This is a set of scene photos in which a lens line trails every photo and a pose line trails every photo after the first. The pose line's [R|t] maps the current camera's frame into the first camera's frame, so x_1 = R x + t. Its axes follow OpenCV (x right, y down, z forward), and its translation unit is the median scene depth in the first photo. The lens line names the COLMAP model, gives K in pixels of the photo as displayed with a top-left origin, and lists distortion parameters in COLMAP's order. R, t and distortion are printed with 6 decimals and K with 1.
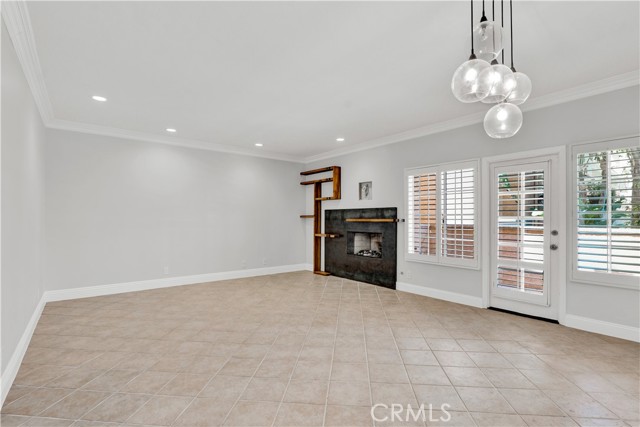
lens RADIAL K [[299.1, 0, 318.3], [0, 299.1, 217.2], [0, 0, 1]] dist [-0.026625, 0.000277]
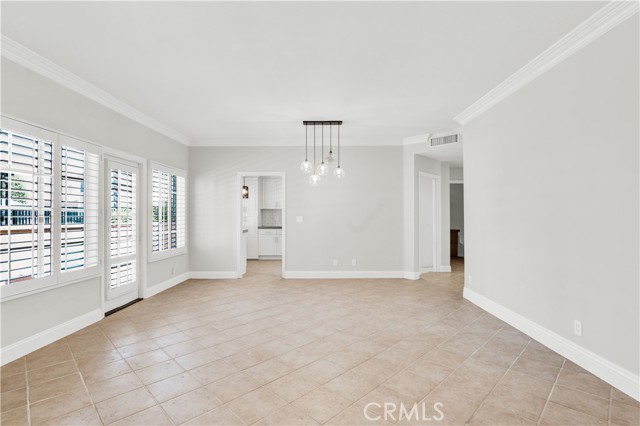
lens RADIAL K [[310.1, 0, 323.7], [0, 310.1, 214.0], [0, 0, 1]] dist [-0.009843, 0.000147]
pose [[-0.783426, 0.003963, 0.621472, -0.387064], [-0.003109, 0.999942, -0.010295, 0.005356], [-0.621477, -0.009997, -0.783369, 0.981055]]
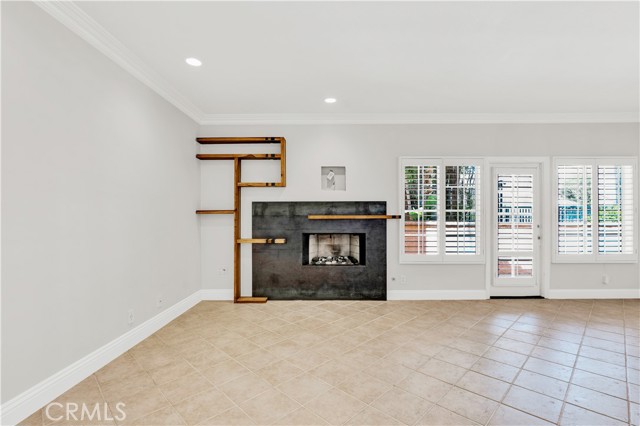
lens RADIAL K [[299.1, 0, 318.3], [0, 299.1, 216.7], [0, 0, 1]] dist [-0.026625, 0.000277]
pose [[0.638699, -0.004525, 0.769443, -0.481935], [-0.001154, 0.999976, 0.006838, 0.003996], [-0.769456, -0.005255, 0.638679, 0.590965]]
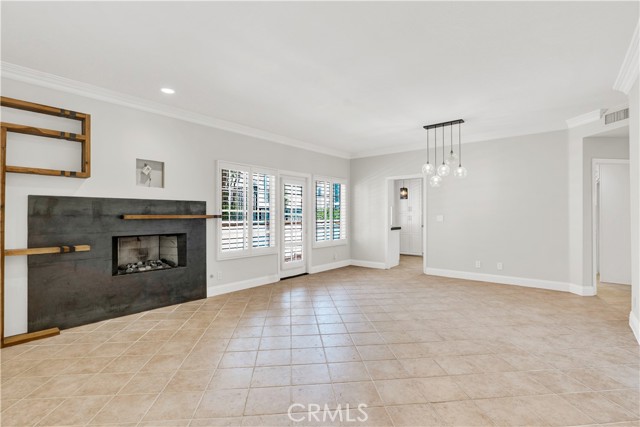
lens RADIAL K [[306.8, 0, 320.0], [0, 306.8, 213.5], [0, 0, 1]] dist [-0.014574, -0.000003]
pose [[-0.199498, 0.002633, 0.979895, -0.639306], [-0.006388, 0.999972, -0.003988, 0.002697], [-0.979877, -0.007055, -0.199475, 0.822800]]
